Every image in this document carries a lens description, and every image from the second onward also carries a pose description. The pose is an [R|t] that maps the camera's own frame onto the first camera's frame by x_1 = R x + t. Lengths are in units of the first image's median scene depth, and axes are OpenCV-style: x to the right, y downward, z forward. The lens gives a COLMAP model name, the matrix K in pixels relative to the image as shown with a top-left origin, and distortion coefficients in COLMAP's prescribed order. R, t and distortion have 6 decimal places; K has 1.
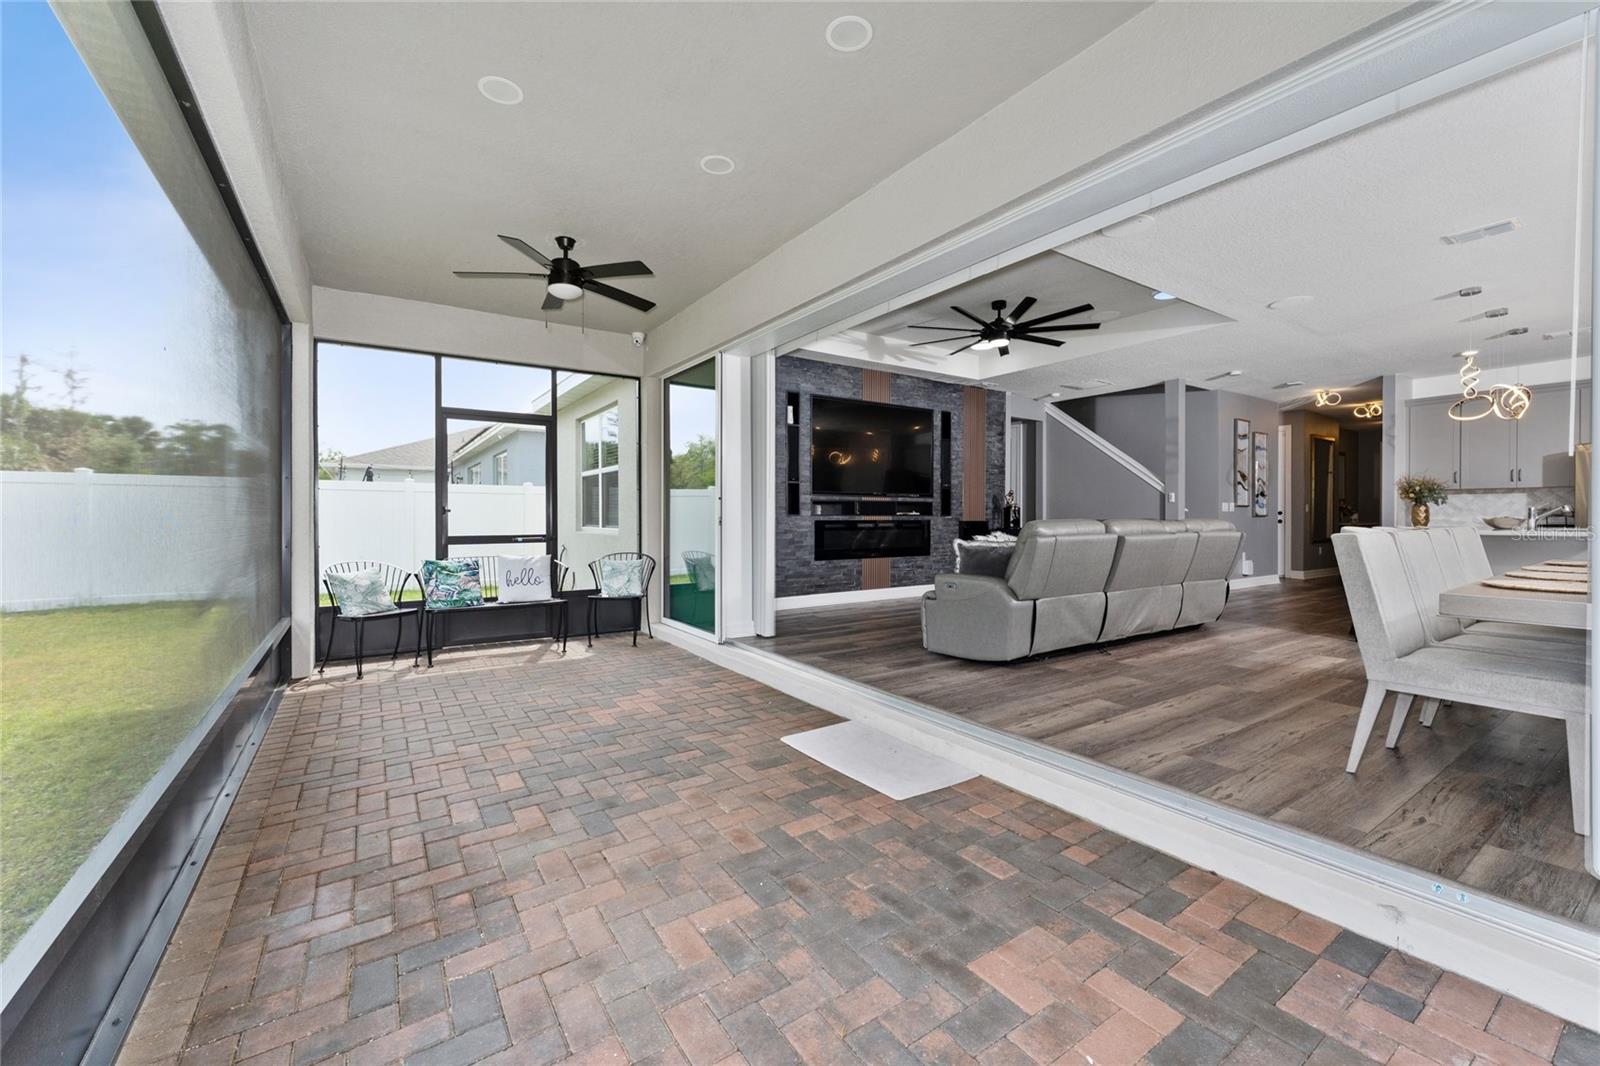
lens RADIAL K [[631.9, 0, 800.8], [0, 631.9, 524.2], [0, 0, 1]] dist [0.001364, 0.000064]
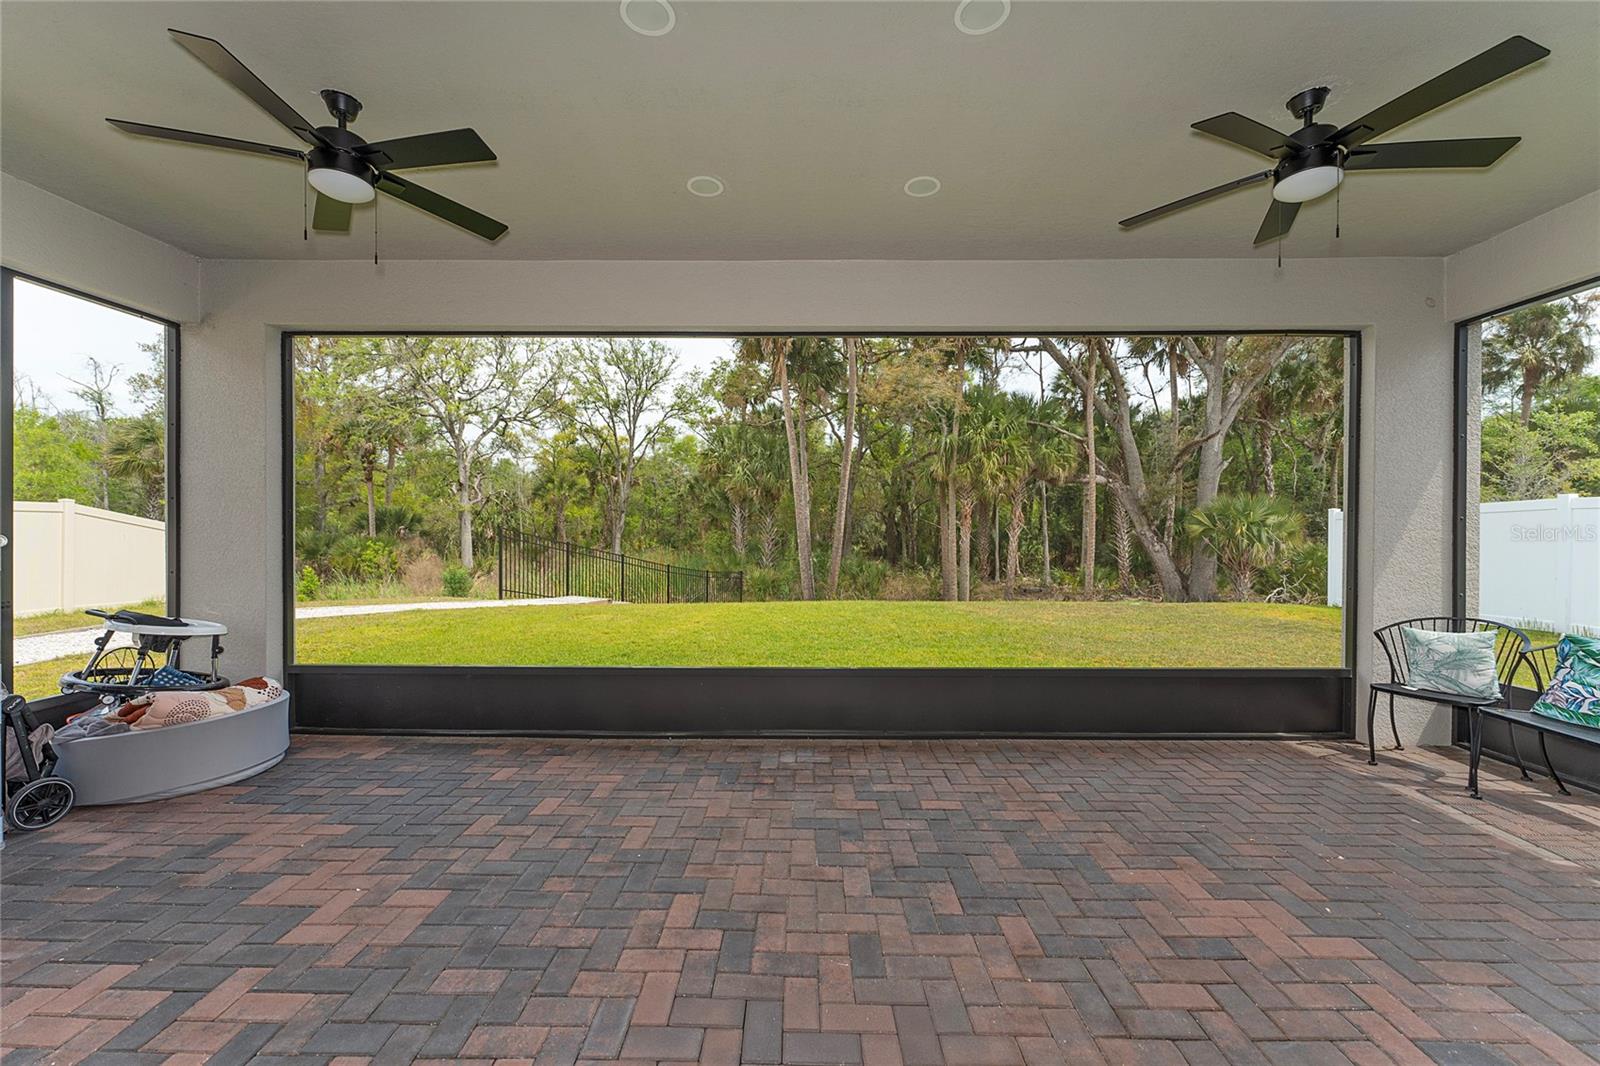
lens RADIAL K [[631.9, 0, 802.5], [0, 631.9, 532.1], [0, 0, 1]] dist [0.001364, 0.000064]
pose [[-0.570619, 0.001727, -0.821213, 0.628939], [-0.011868, 0.999876, 0.010350, -0.076634], [0.821129, 0.015652, -0.570527, 1.575248]]
